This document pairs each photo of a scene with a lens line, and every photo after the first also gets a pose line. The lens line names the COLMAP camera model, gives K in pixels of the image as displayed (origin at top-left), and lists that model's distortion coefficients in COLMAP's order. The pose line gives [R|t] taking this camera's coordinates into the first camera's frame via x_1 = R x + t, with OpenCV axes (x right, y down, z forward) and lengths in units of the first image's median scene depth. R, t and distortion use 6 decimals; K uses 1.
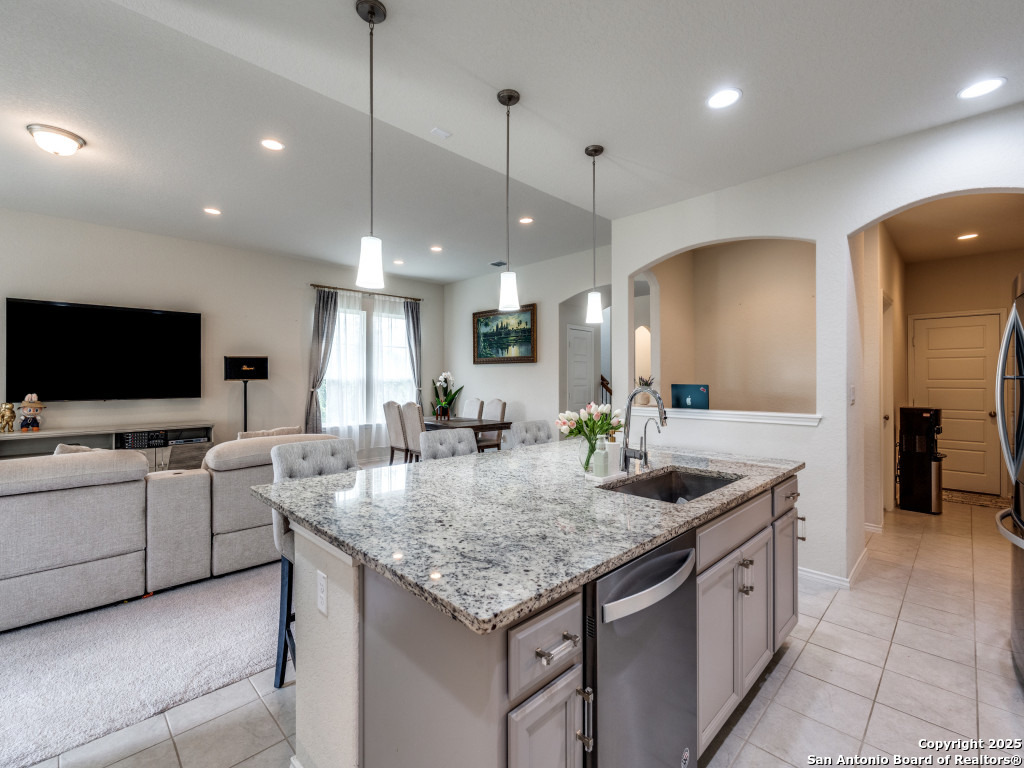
lens RADIAL K [[469.8, 0, 515.1], [0, 469.8, 391.8], [0, 0, 1]] dist [-0.000346, -0.000248]
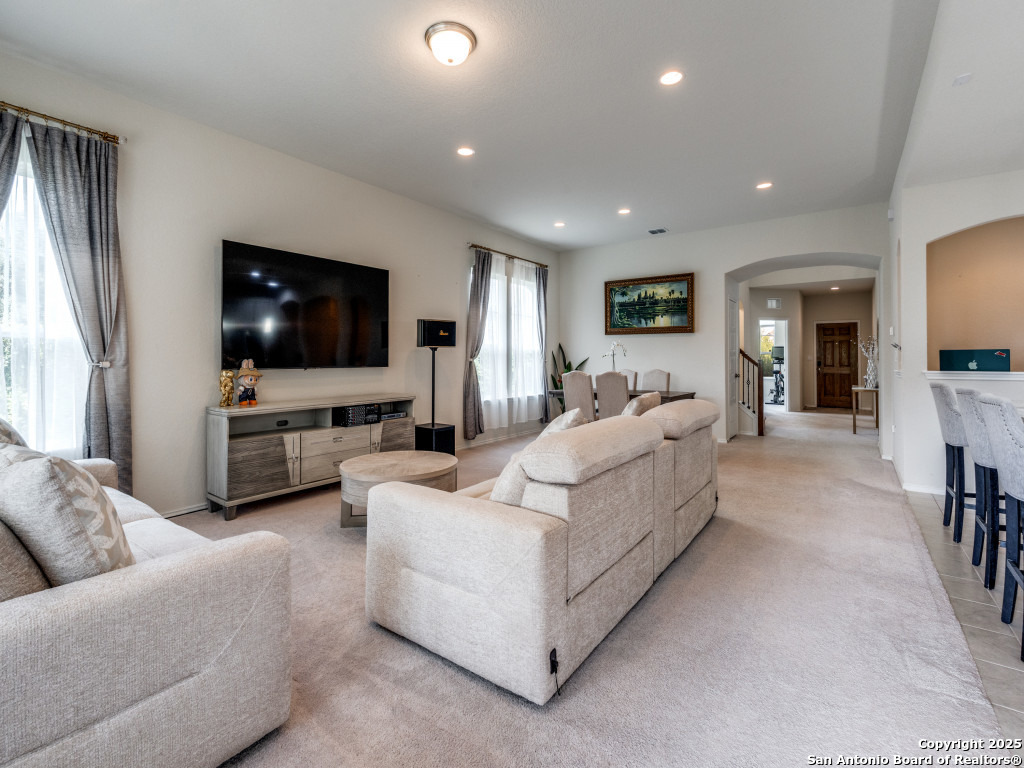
lens RADIAL K [[469.8, 0, 508.1], [0, 469.8, 373.6], [0, 0, 1]] dist [-0.000346, -0.000248]
pose [[0.986957, -0.003556, 0.160947, -0.492104], [0.002916, 0.999987, 0.004215, 0.018432], [-0.160960, -0.003691, 0.986954, 0.085510]]
